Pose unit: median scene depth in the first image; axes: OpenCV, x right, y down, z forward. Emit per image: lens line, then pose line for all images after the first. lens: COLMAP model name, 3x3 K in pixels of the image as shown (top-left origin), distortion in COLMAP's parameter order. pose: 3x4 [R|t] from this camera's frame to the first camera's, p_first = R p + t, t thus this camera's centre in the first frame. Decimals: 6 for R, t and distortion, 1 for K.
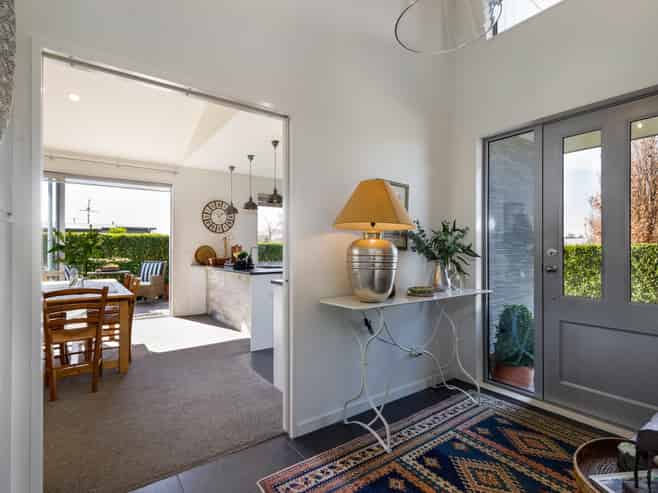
lens RADIAL K [[347.3, 0, 329.4], [0, 347.3, 249.3], [0, 0, 1]] dist [0.000524, -0.000095]
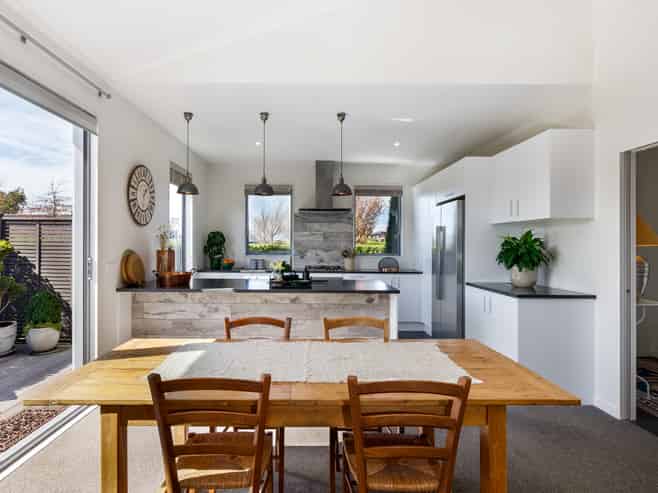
lens RADIAL K [[378.3, 0, 328.6], [0, 378.3, 246.0], [0, 0, 1]] dist [0.003274, 0.000143]
pose [[0.546910, 0.003646, 0.837183, -0.655571], [-0.011796, 0.999925, 0.003352, -0.020883], [-0.837108, -0.011708, 0.546912, 0.437776]]
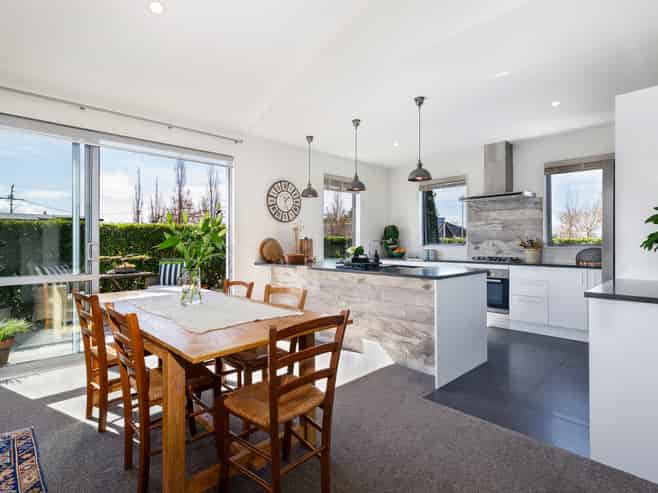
lens RADIAL K [[347.3, 0, 329.5], [0, 347.3, 242.4], [0, 0, 1]] dist [0.000524, -0.000095]
pose [[0.988601, -0.003022, 0.150527, -0.337582], [0.003098, 0.999995, -0.000270, -0.000527], [-0.150525, 0.000733, 0.988606, 0.210412]]
